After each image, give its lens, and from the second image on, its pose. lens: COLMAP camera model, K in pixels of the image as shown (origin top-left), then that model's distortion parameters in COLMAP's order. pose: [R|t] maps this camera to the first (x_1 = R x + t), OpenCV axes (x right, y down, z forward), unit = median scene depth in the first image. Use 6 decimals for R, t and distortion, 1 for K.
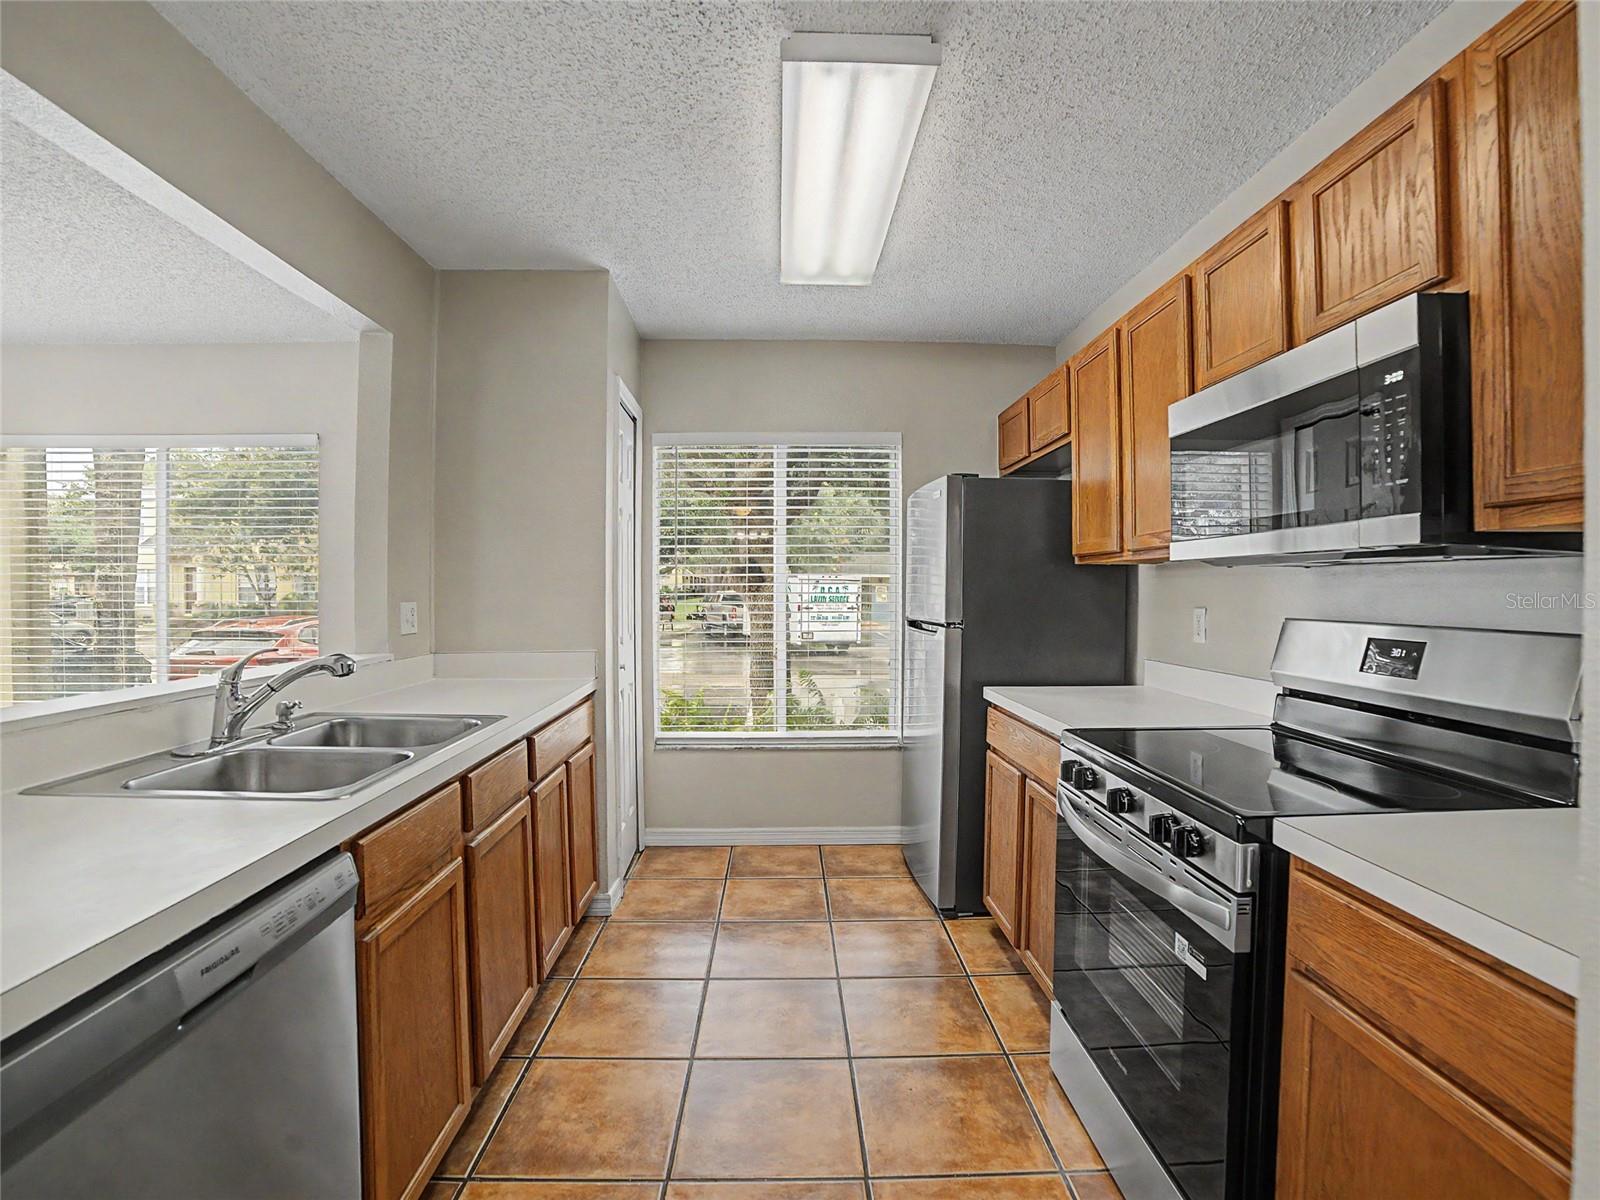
lens RADIAL K [[787.5, 0, 805.2], [0, 787.5, 608.5], [0, 0, 1]] dist [-0.104422, 0.037881]
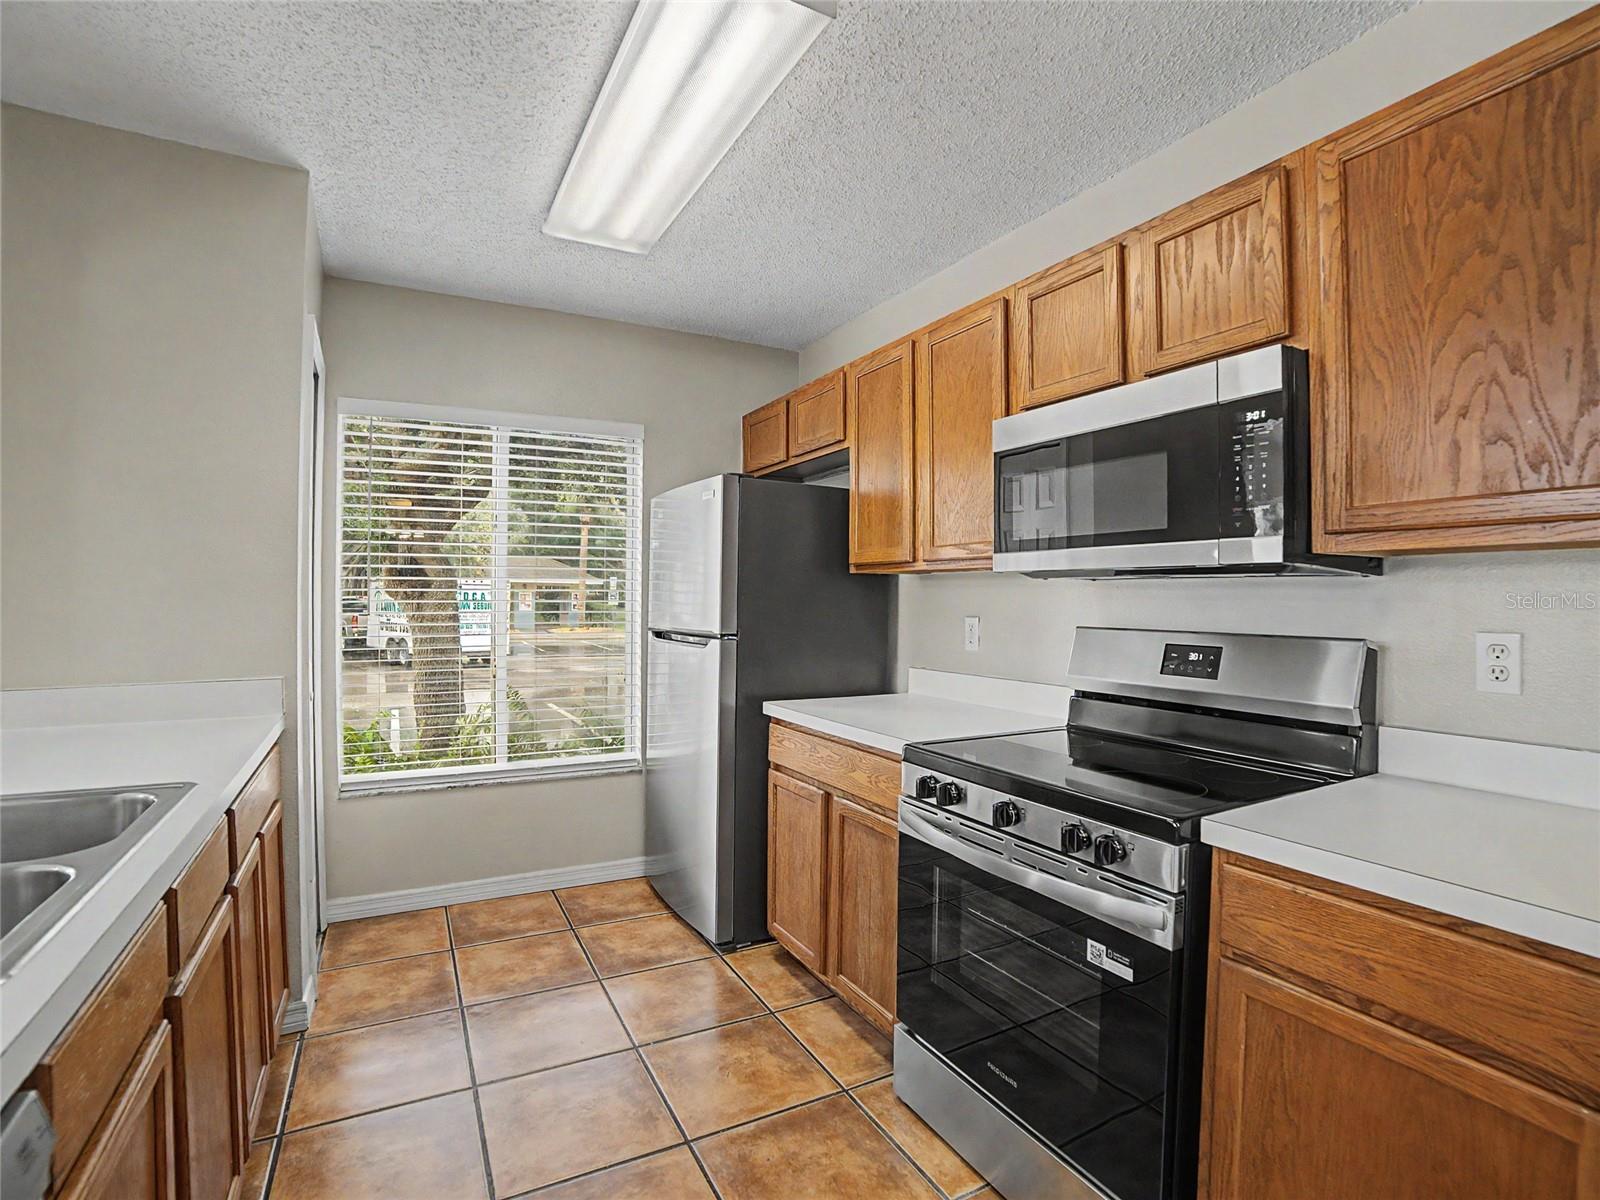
lens RADIAL K [[787.5, 0, 805.2], [0, 787.5, 608.5], [0, 0, 1]] dist [-0.104422, 0.037881]
pose [[0.886831, -0.000626, 0.462094, -0.195283], [0.004199, 0.999969, -0.006703, -0.005910], [-0.462075, 0.007884, 0.886806, 0.162865]]
